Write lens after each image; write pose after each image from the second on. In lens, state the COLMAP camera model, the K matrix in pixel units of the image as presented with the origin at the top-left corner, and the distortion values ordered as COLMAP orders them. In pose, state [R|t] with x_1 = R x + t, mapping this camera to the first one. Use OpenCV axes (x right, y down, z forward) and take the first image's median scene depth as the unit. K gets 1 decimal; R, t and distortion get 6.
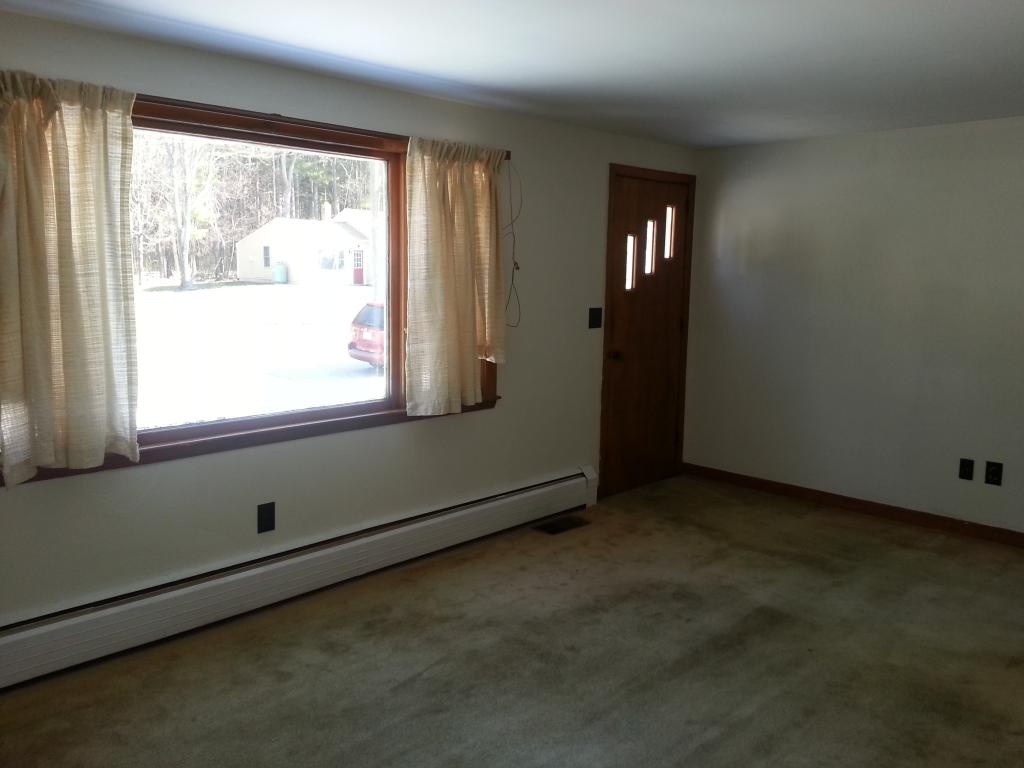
lens RADIAL K [[786.5, 0, 516.8], [0, 786.5, 376.6], [0, 0, 1]] dist [0.040625, -0.057645]
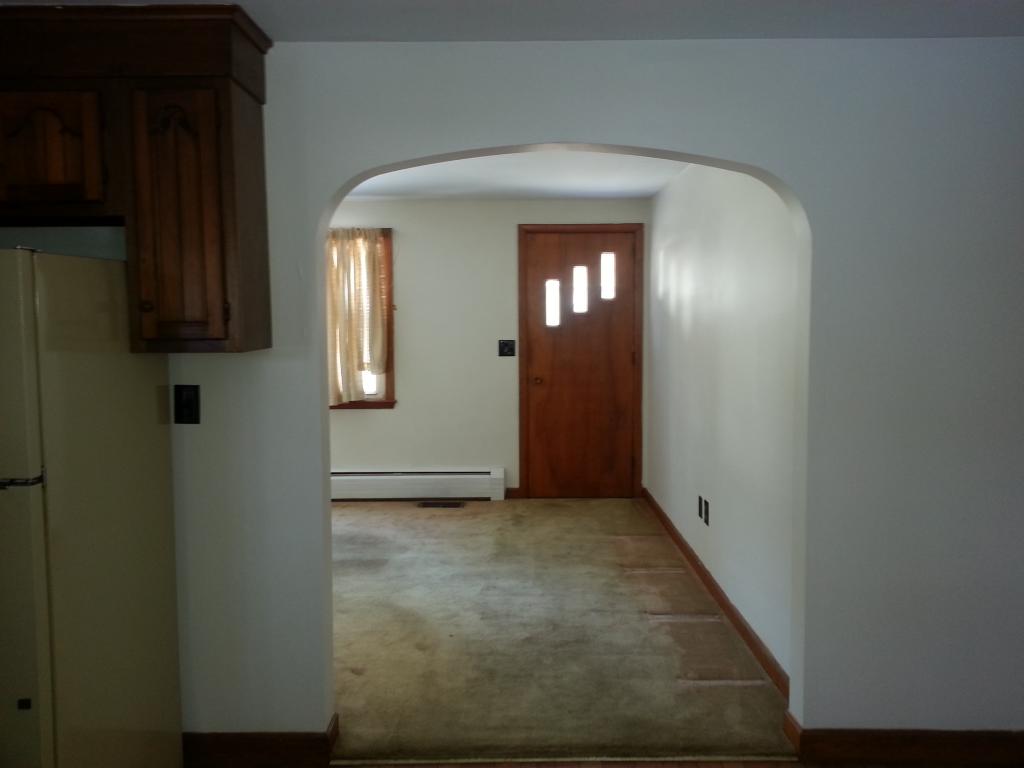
lens RADIAL K [[786.5, 0, 509.6], [0, 786.5, 378.6], [0, 0, 1]] dist [0.040625, -0.057645]
pose [[0.724832, 0.045499, -0.687421, 1.084307], [-0.084883, 0.996112, -0.023571, 0.002041], [0.683676, 0.075435, 0.725876, 0.122966]]
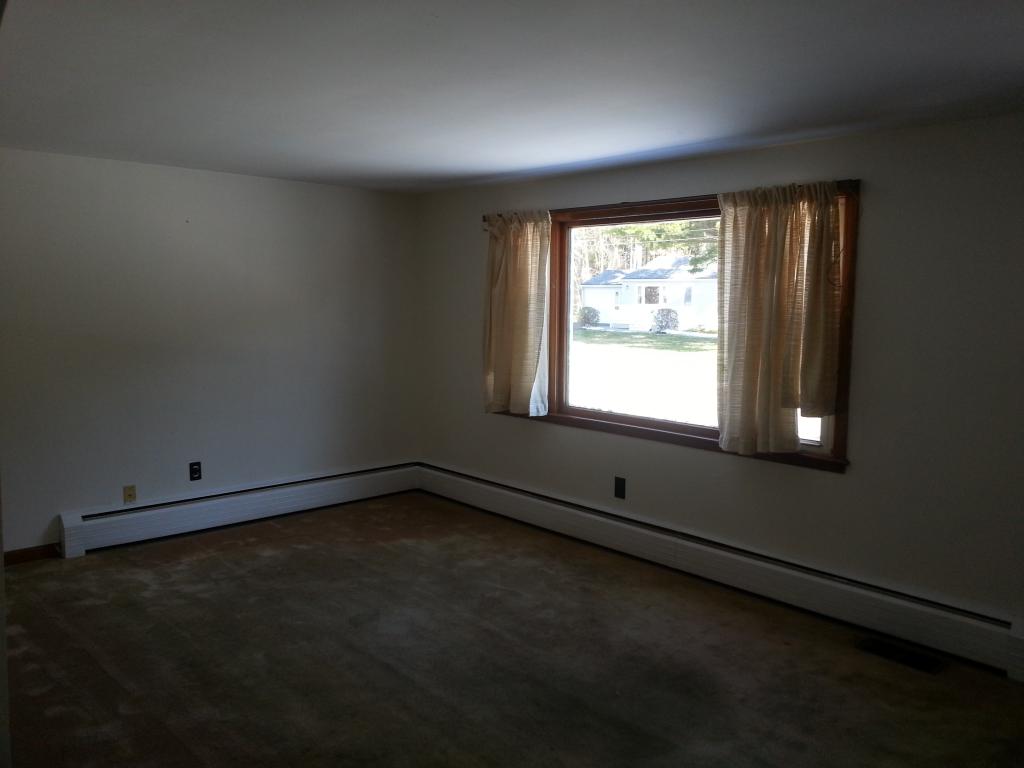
lens RADIAL K [[786.5, 0, 511.5], [0, 786.5, 383.1], [0, 0, 1]] dist [0.040625, -0.057645]
pose [[-0.015848, 0.090859, -0.995738, 0.838174], [-0.161548, 0.982546, 0.092227, -0.080282], [0.986738, 0.162321, -0.000893, 0.628278]]
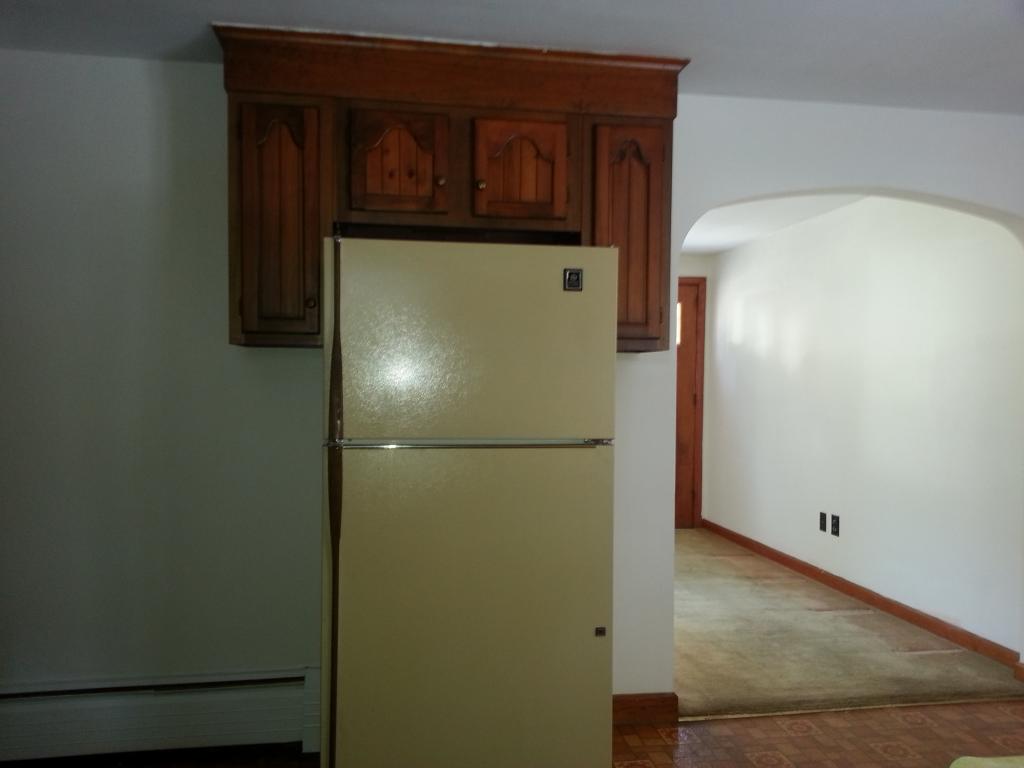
lens RADIAL K [[786.5, 0, 511.8], [0, 786.5, 407.0], [0, 0, 1]] dist [0.040625, -0.057645]
pose [[0.818374, 0.015266, -0.574484, 0.863823], [-0.078435, 0.993260, -0.085339, 0.088544], [0.569309, 0.114899, 0.814055, -0.166152]]
